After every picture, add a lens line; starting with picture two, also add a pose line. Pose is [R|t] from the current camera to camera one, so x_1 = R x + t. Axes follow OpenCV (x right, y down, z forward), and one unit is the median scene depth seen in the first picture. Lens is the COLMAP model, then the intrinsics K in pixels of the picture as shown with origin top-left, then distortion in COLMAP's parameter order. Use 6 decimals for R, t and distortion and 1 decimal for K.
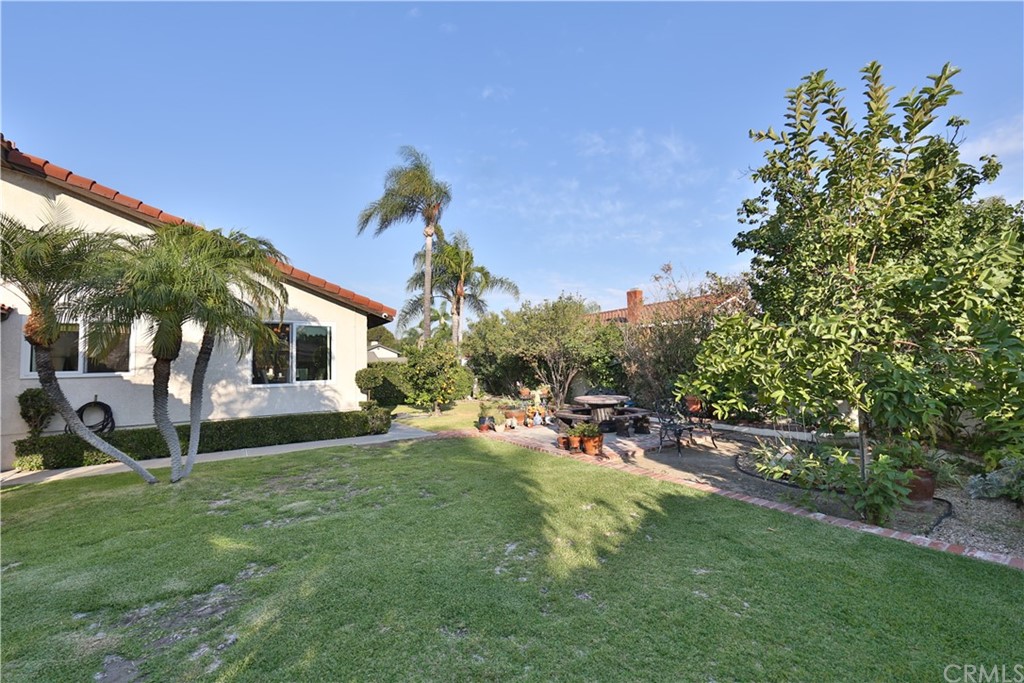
lens RADIAL K [[410.2, 0, 509.5], [0, 410.2, 341.8], [0, 0, 1]] dist [-0.001964, -0.000263]
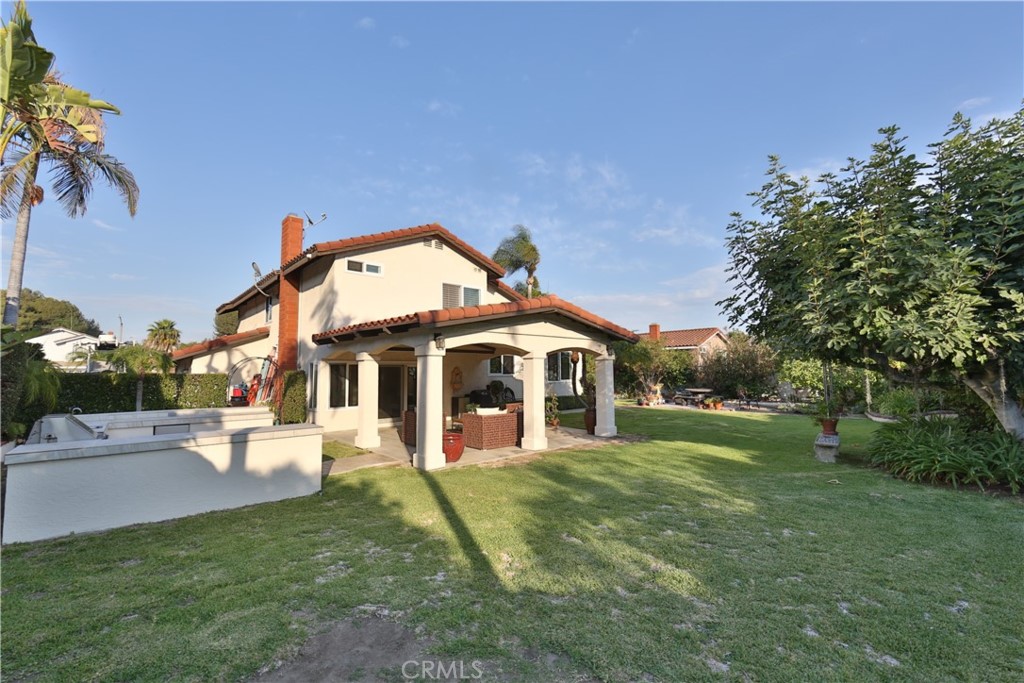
lens RADIAL K [[404.4, 0, 514.4], [0, 404.4, 337.1], [0, 0, 1]] dist [-0.016094, 0.000131]
pose [[0.987667, 0.024670, 0.154611, -1.088320], [-0.019069, 0.999111, -0.037606, -0.033027], [-0.155401, 0.034194, 0.987259, -0.953390]]
